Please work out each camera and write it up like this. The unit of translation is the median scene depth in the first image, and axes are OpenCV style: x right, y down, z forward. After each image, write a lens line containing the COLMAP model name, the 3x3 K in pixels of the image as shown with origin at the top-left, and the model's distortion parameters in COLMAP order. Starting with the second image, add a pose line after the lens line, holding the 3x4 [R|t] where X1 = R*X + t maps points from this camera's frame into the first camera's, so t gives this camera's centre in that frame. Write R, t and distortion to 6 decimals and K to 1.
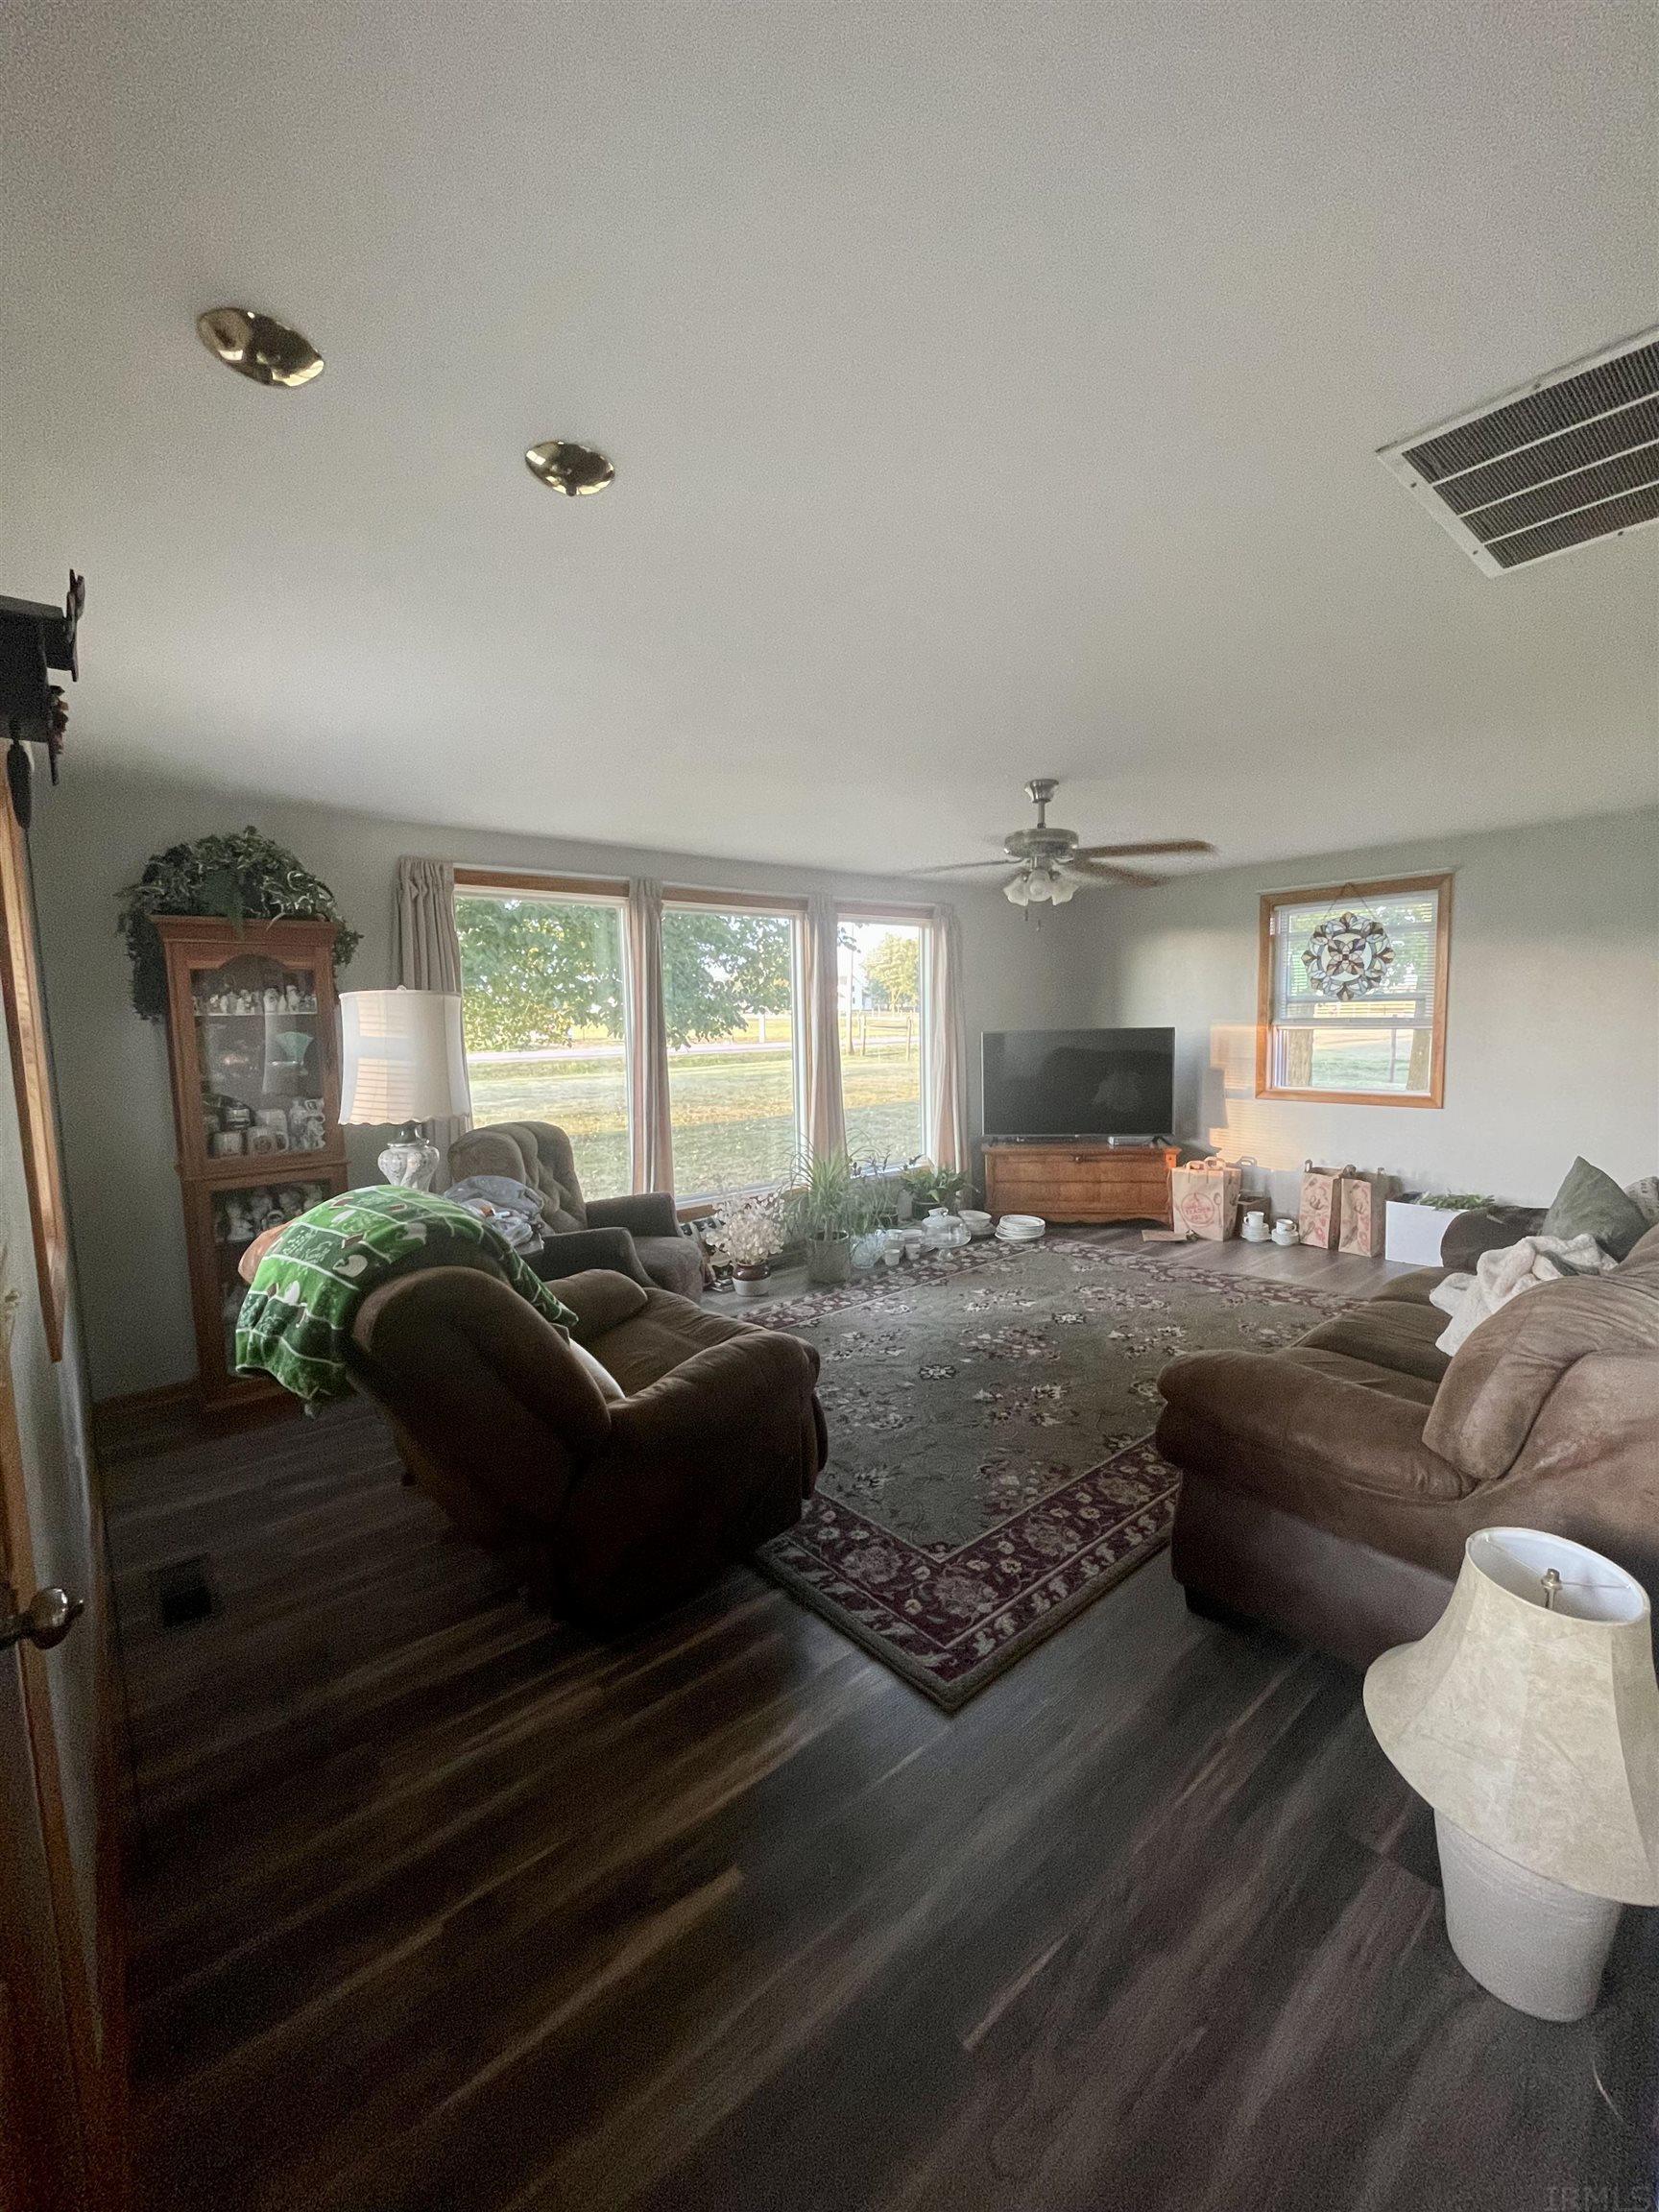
lens RADIAL K [[894.1, 0, 834.6], [0, 894.1, 1104.2], [0, 0, 1]] dist [-0.000073, 0.000313]
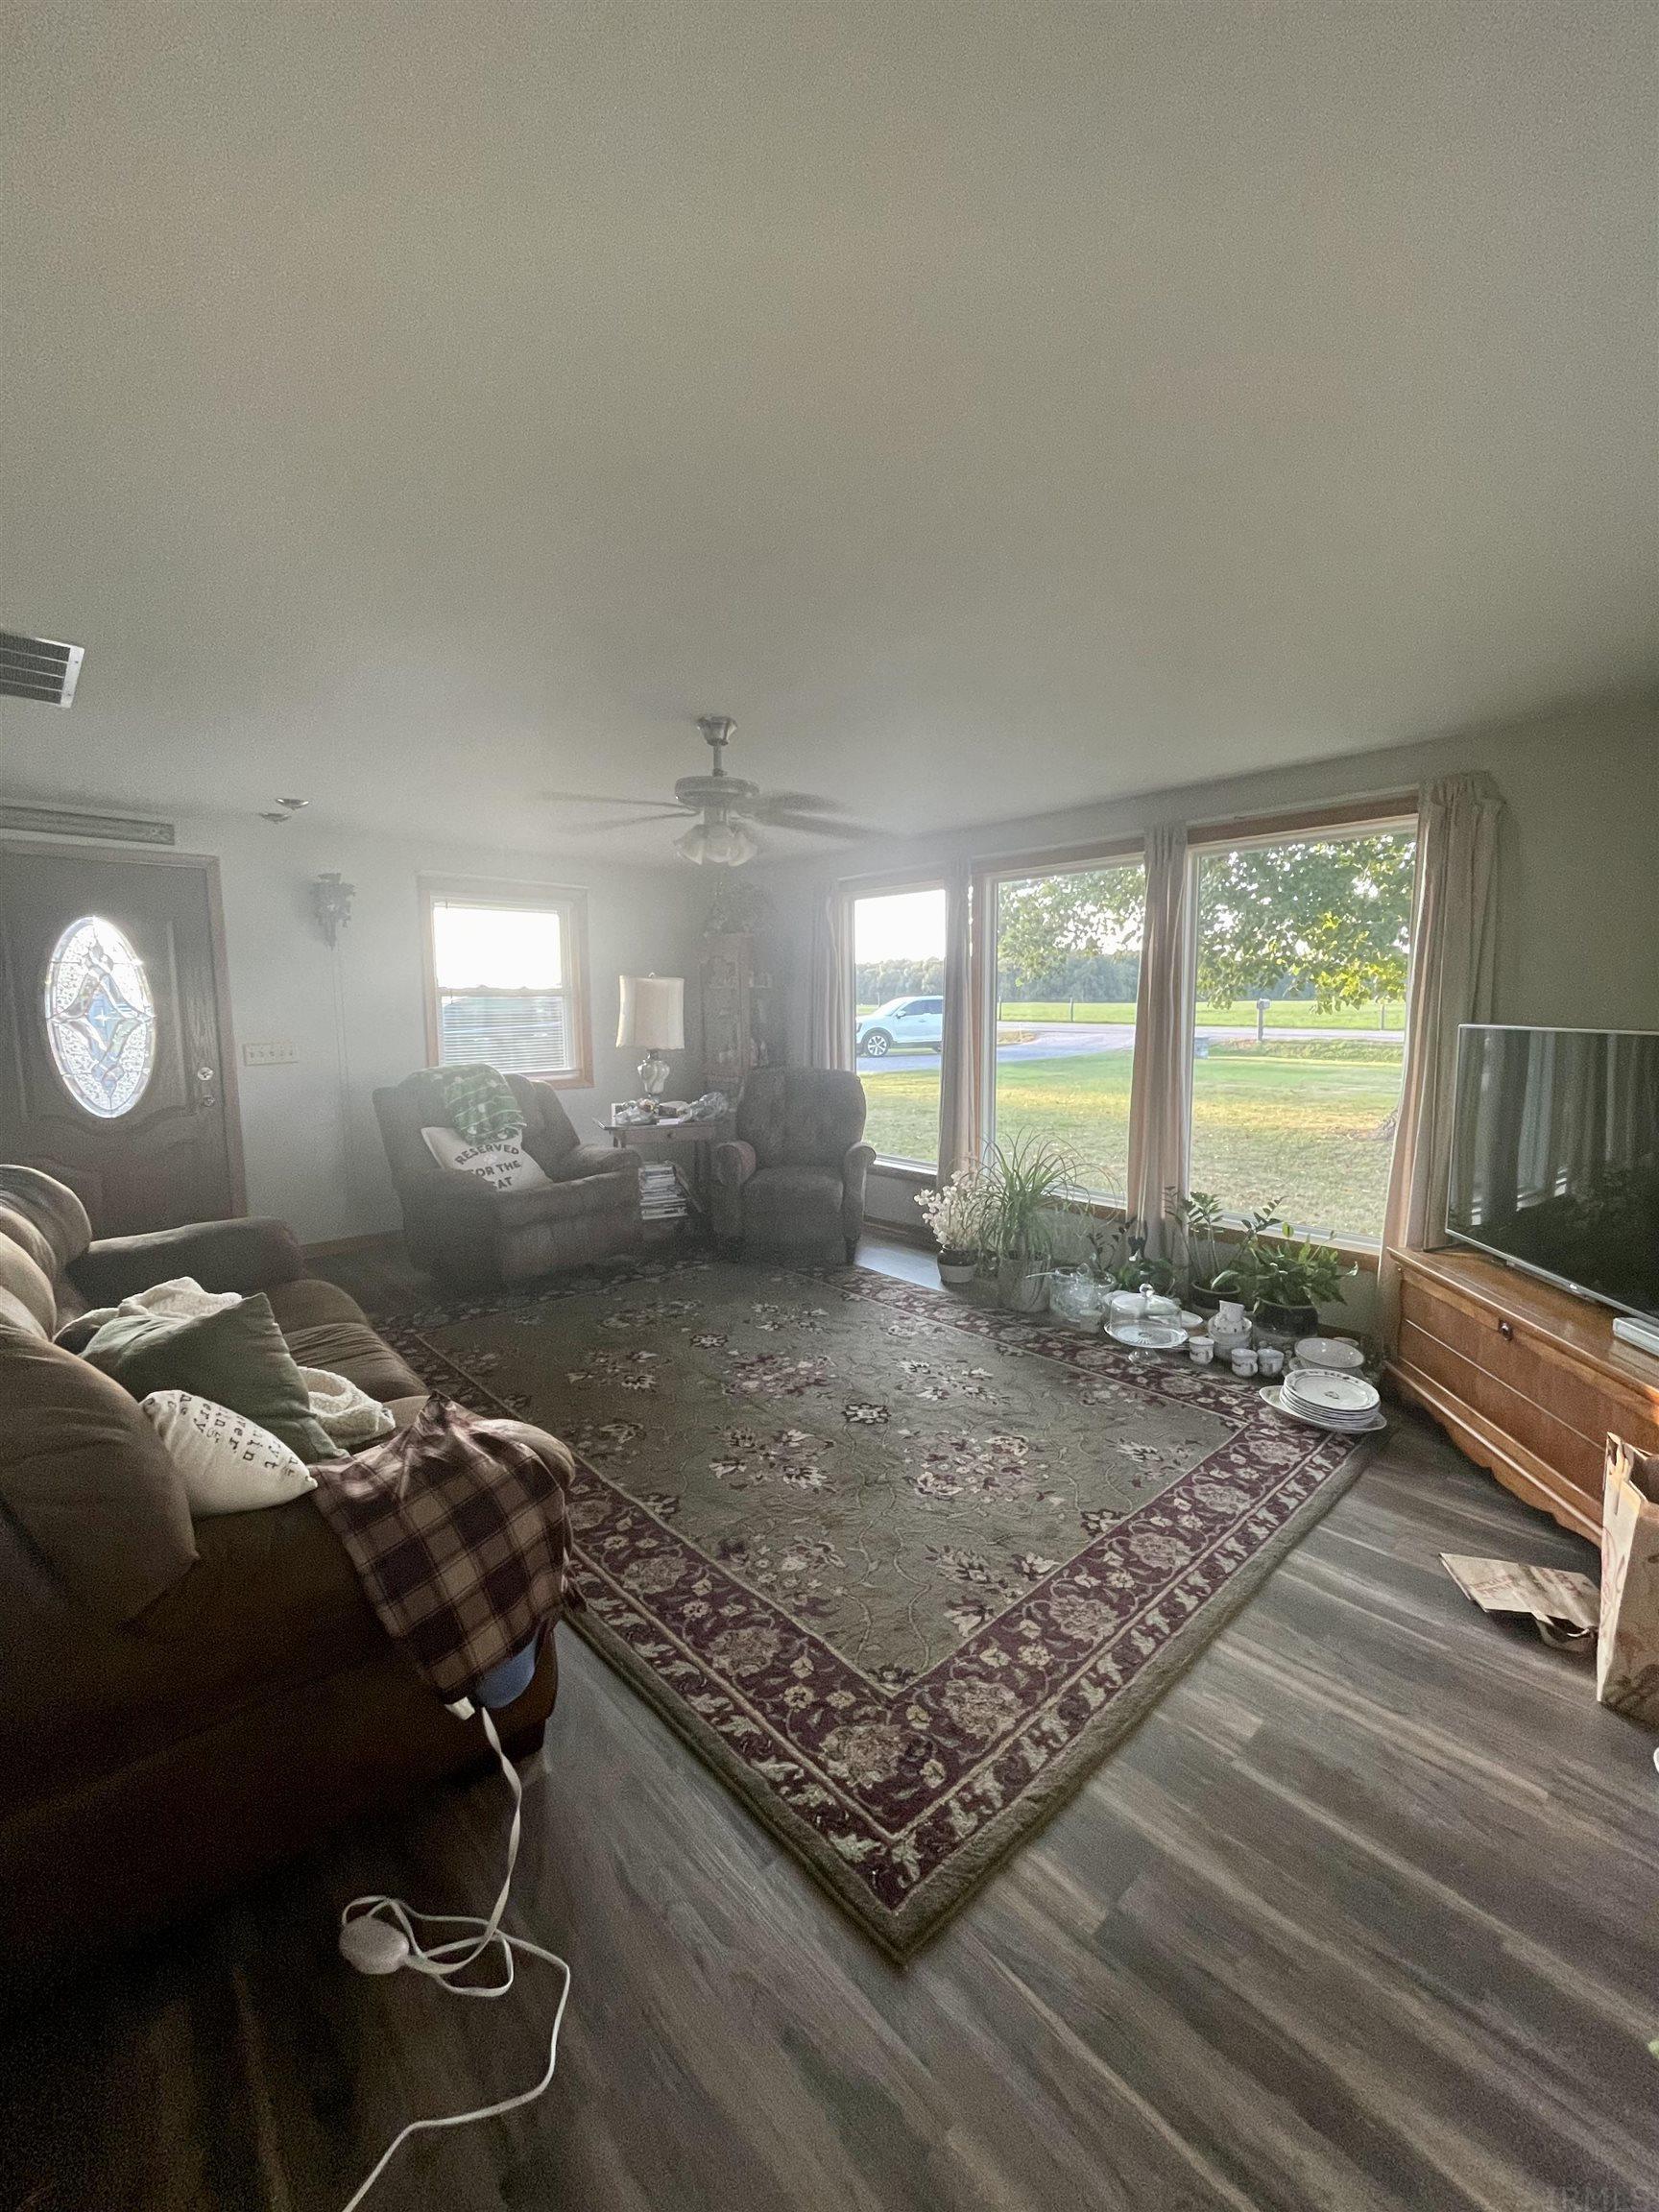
lens RADIAL K [[894.1, 0, 836.8], [0, 894.1, 1105.0], [0, 0, 1]] dist [-0.000073, 0.000313]
pose [[0.047362, 0.132748, -0.990018, 0.830654], [-0.106070, 0.986194, 0.127161, -0.081638], [0.993230, 0.098989, 0.060789, 0.806519]]
